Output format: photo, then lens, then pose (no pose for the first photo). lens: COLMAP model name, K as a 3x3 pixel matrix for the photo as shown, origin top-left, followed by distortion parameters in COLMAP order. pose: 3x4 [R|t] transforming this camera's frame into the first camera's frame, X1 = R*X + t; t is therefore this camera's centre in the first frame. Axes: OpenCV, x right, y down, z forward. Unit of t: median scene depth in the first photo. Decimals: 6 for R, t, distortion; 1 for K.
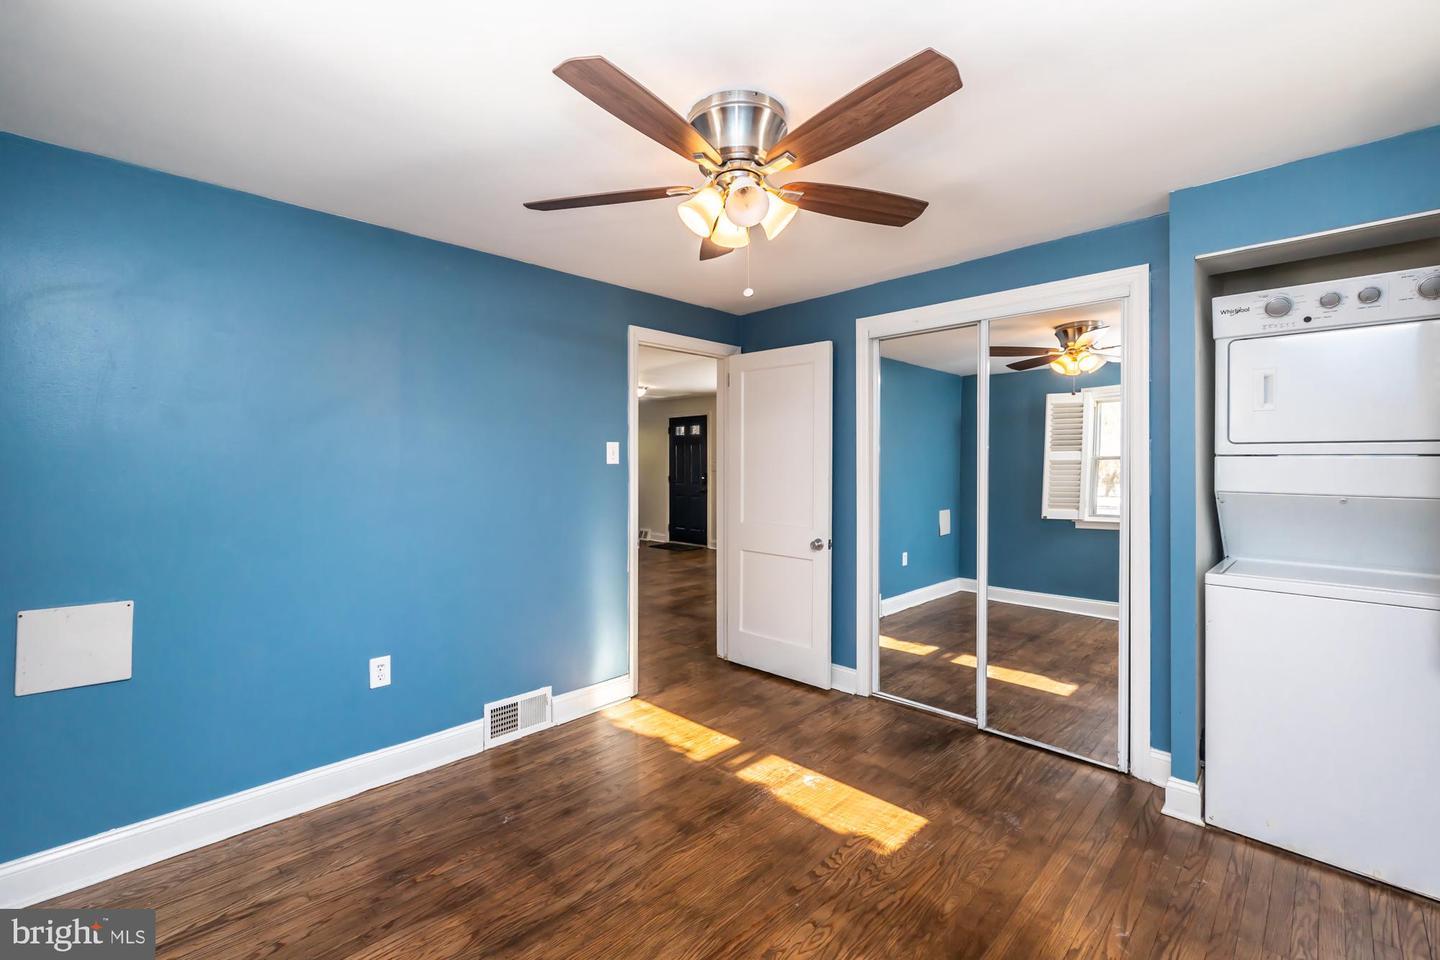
lens RADIAL K [[611.6, 0, 717.3], [0, 611.6, 451.8], [0, 0, 1]] dist [-0.000400, 0.000286]
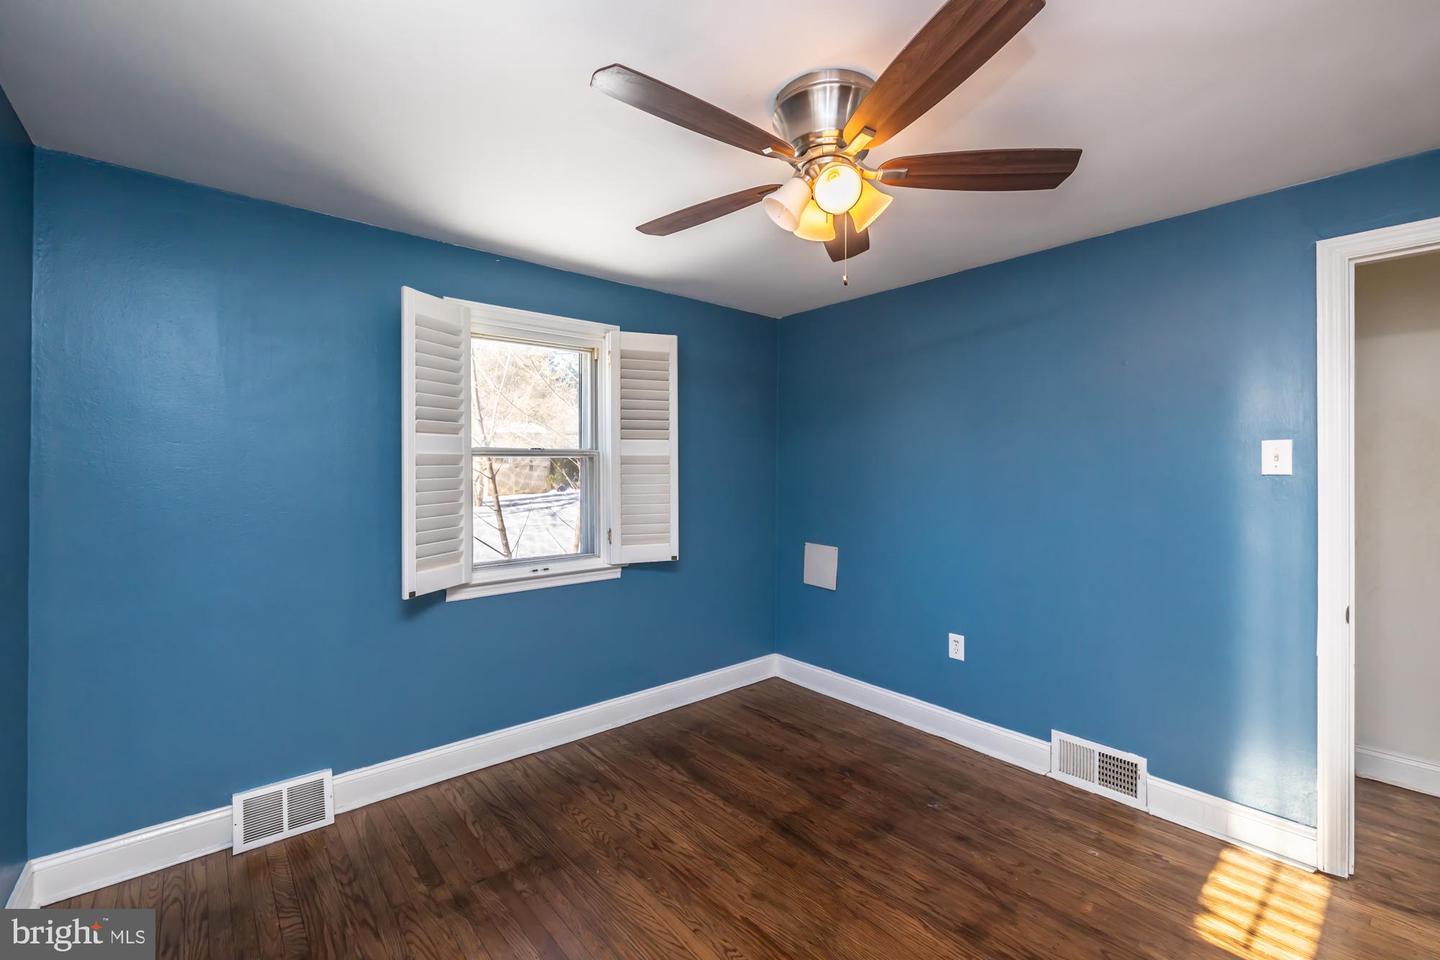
lens RADIAL K [[611.6, 0, 717.3], [0, 611.6, 451.8], [0, 0, 1]] dist [-0.000400, 0.000286]
pose [[-0.079352, -0.021054, -0.996624, 0.850911], [0.012775, 0.999673, -0.022136, 0.003035], [0.996765, -0.014489, -0.079058, 0.801327]]
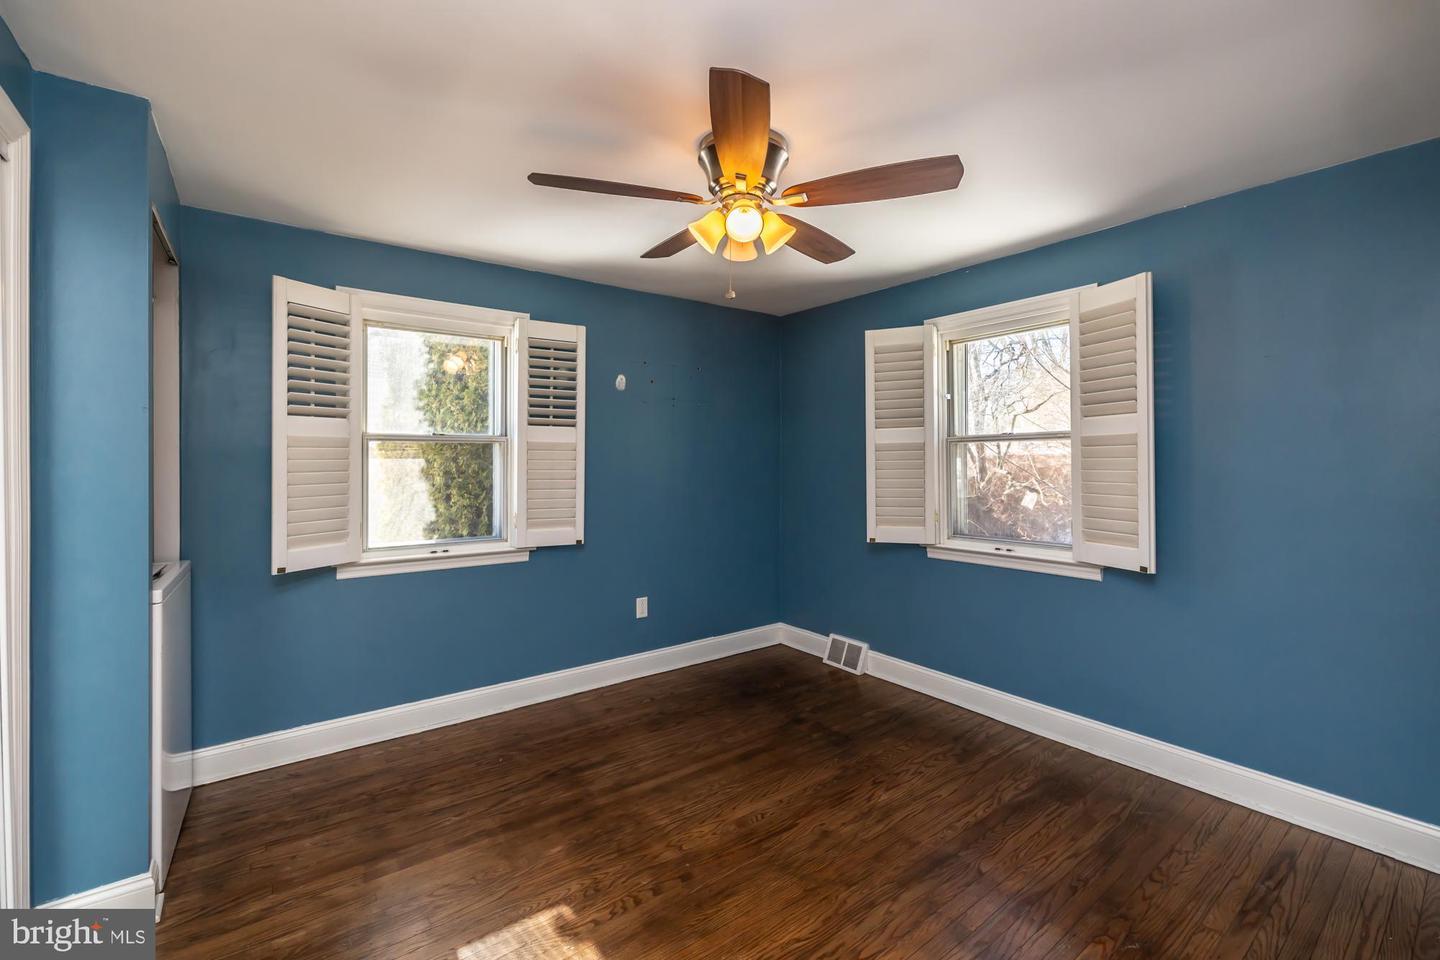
lens RADIAL K [[617.3, 0, 718.3], [0, 617.3, 439.2], [0, 0, 1]] dist [-0.001625, 0.000228]
pose [[-0.989597, 0.011663, 0.143392, -0.077862], [0.005188, 0.998953, -0.045445, 0.038237], [-0.143772, -0.044228, -0.988622, 1.872966]]
